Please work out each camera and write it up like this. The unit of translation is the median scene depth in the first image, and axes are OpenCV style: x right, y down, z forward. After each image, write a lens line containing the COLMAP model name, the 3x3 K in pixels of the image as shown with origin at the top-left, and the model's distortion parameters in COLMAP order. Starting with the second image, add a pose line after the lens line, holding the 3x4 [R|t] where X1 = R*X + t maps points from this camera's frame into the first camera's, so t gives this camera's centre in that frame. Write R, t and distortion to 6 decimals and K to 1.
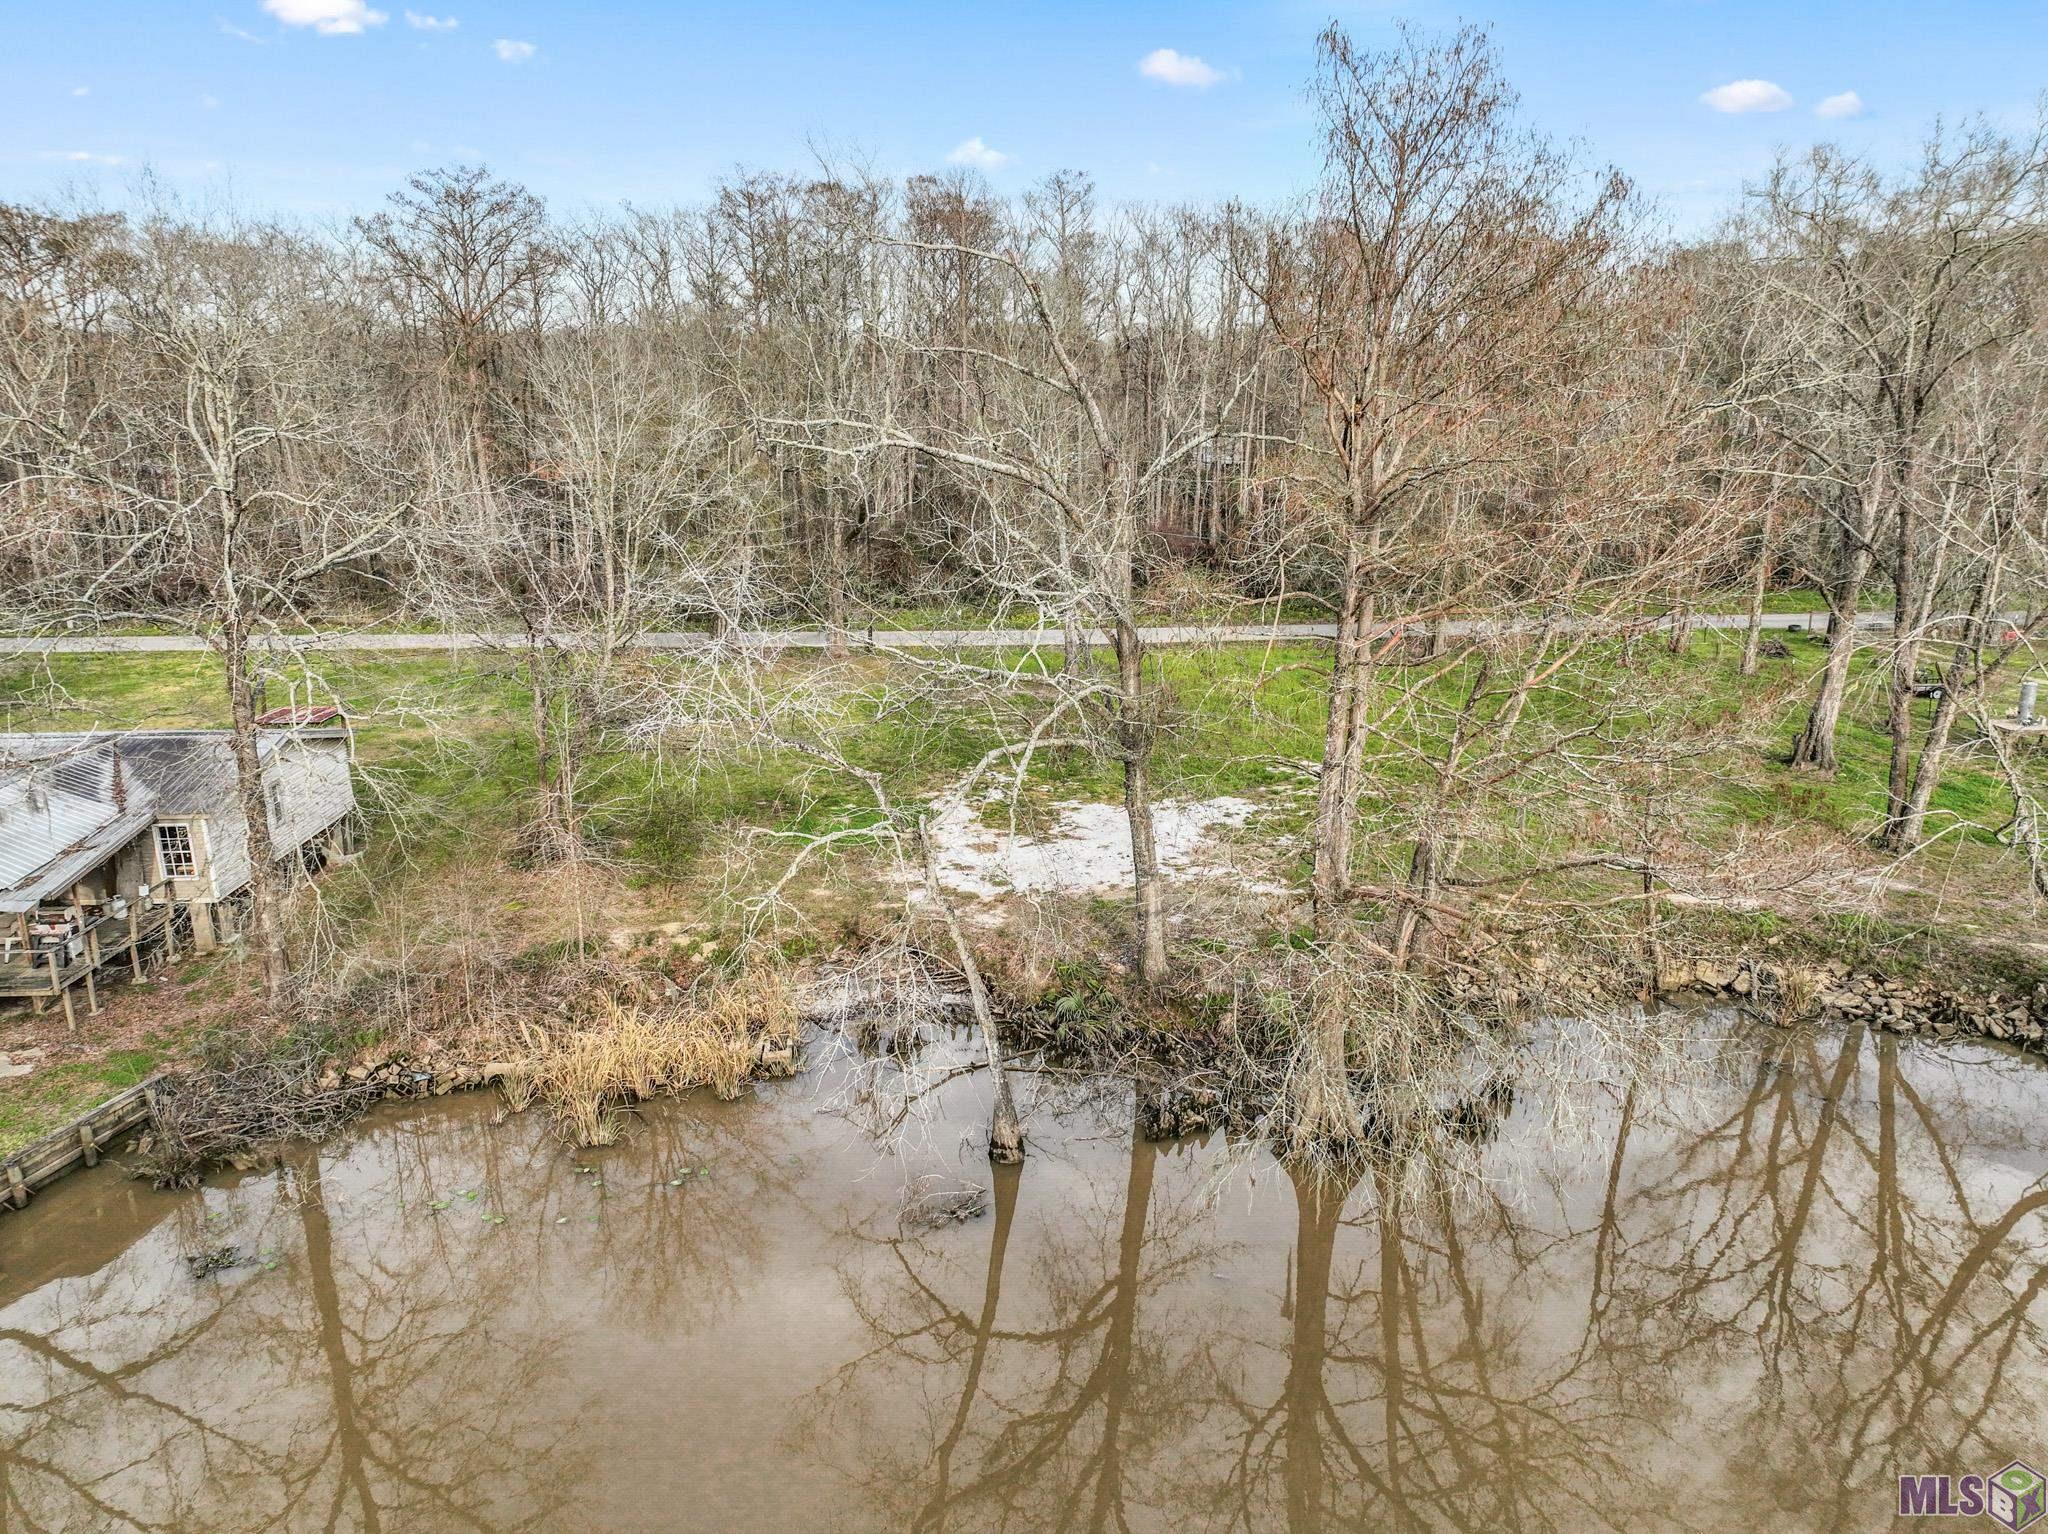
lens RADIAL K [[1434.1, 0, 1032.6], [0, 1434.1, 772.8], [0, 0, 1]] dist [0.001219, 0.013393]
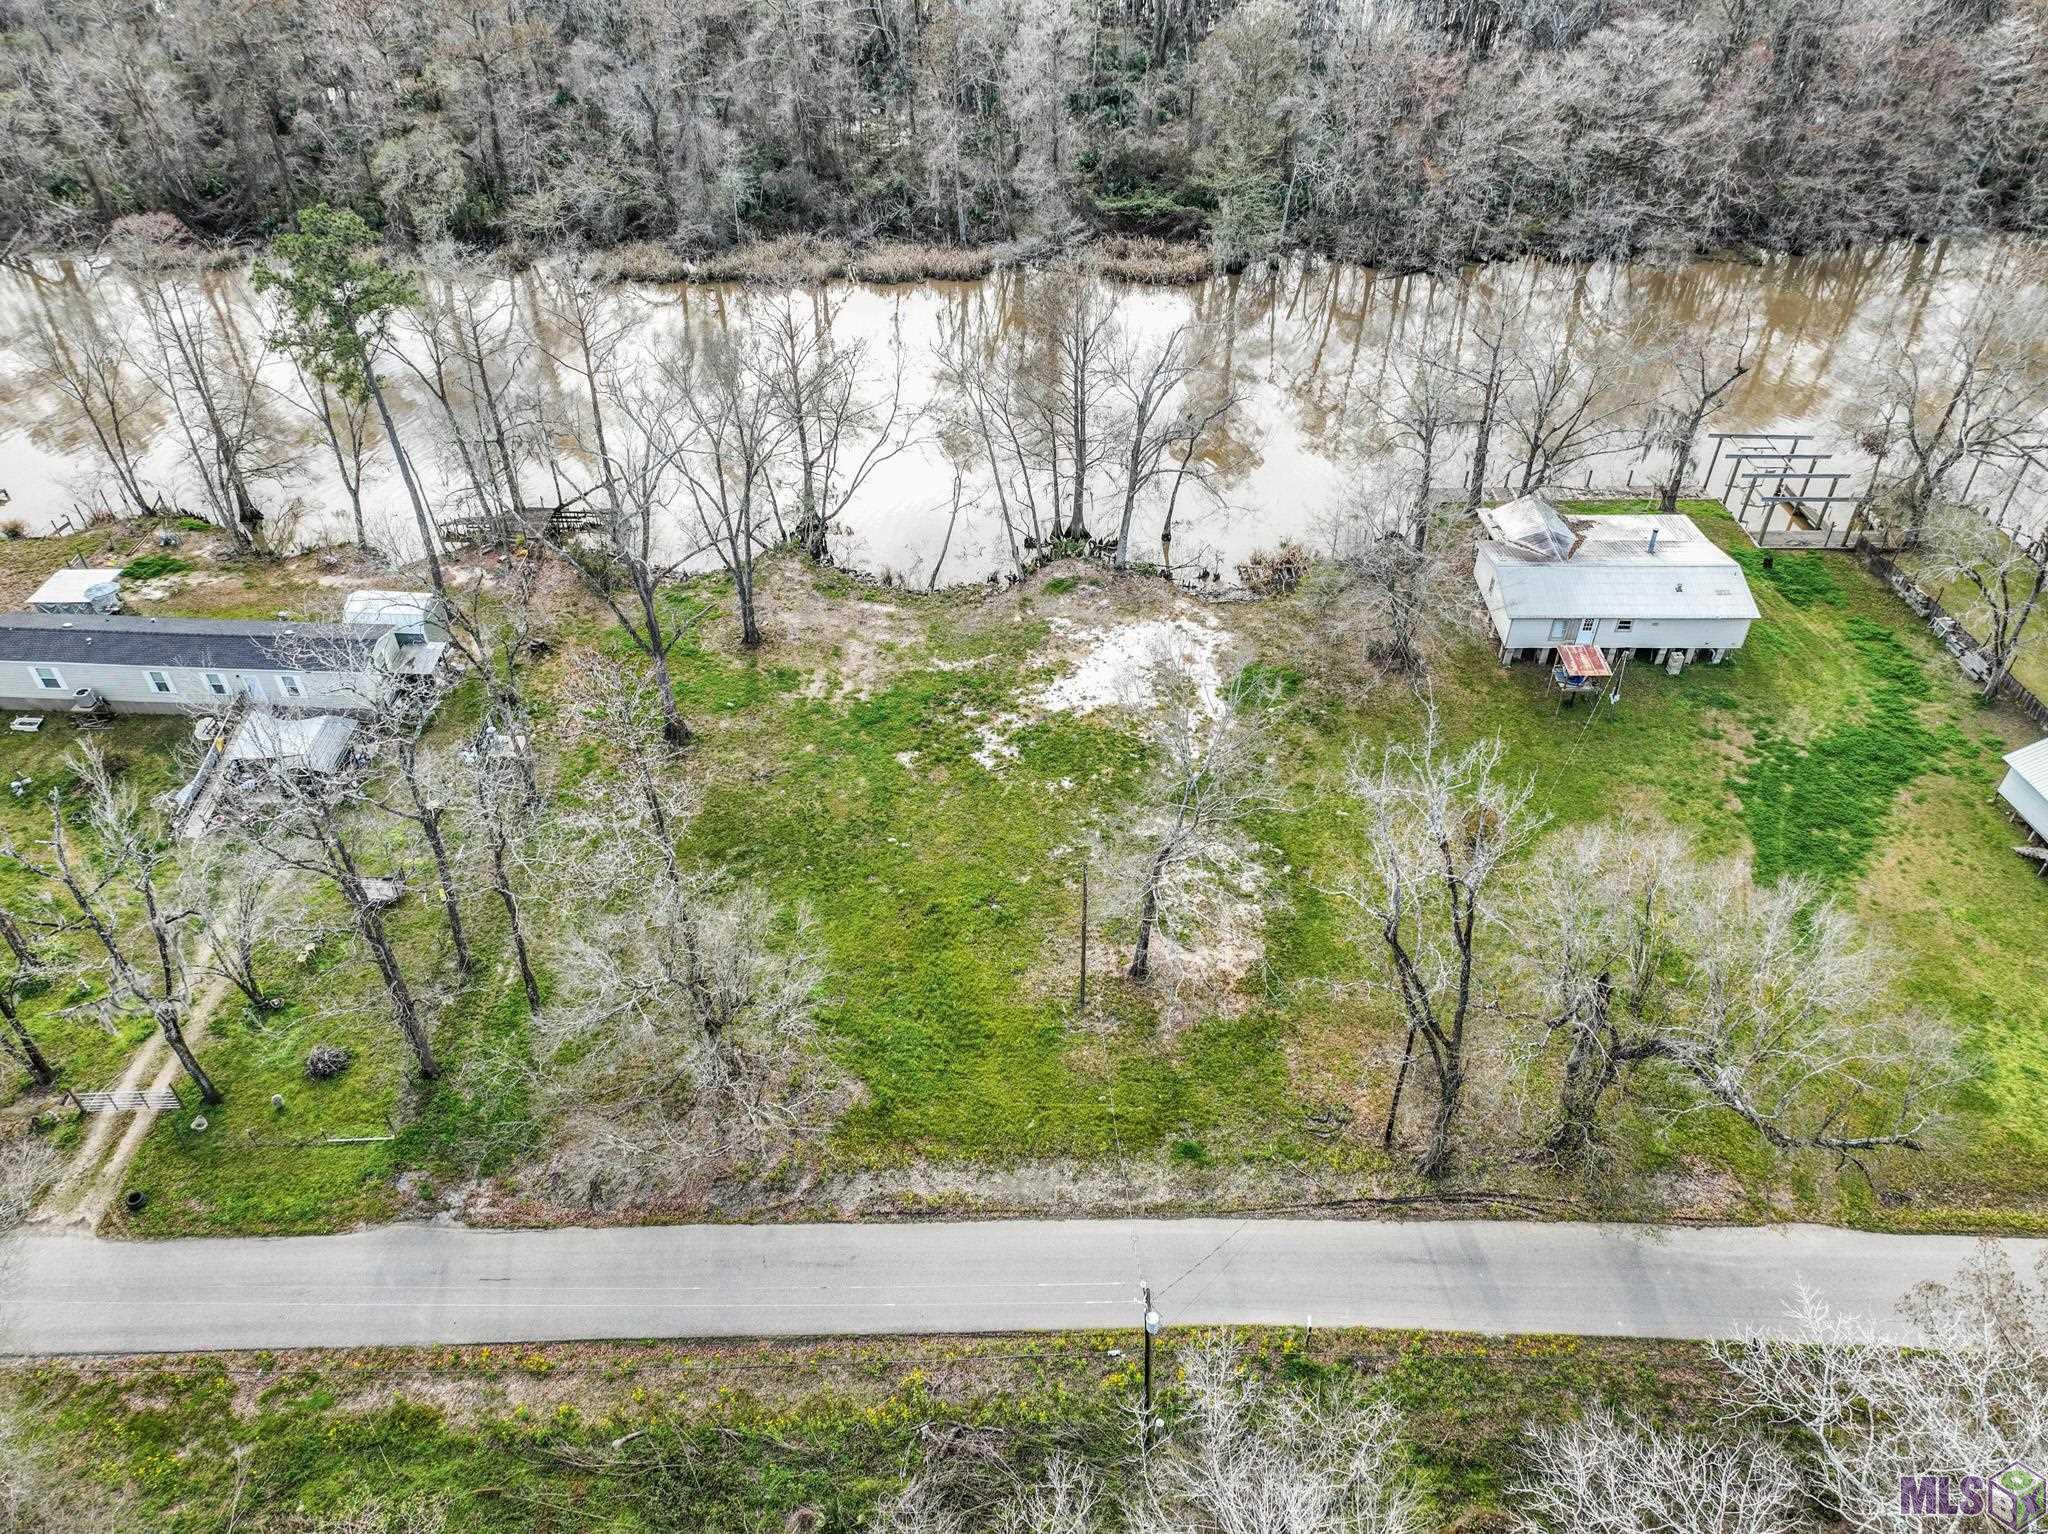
lens RADIAL K [[1434.1, 0, 1032.6], [0, 1434.1, 772.8], [0, 0, 1]] dist [0.001219, 0.013393]
pose [[-0.998999, -0.021683, 0.039134, 0.136874], [0.020013, 0.565735, 0.824344, -1.993057], [-0.040013, 0.824302, -0.564734, 2.975023]]
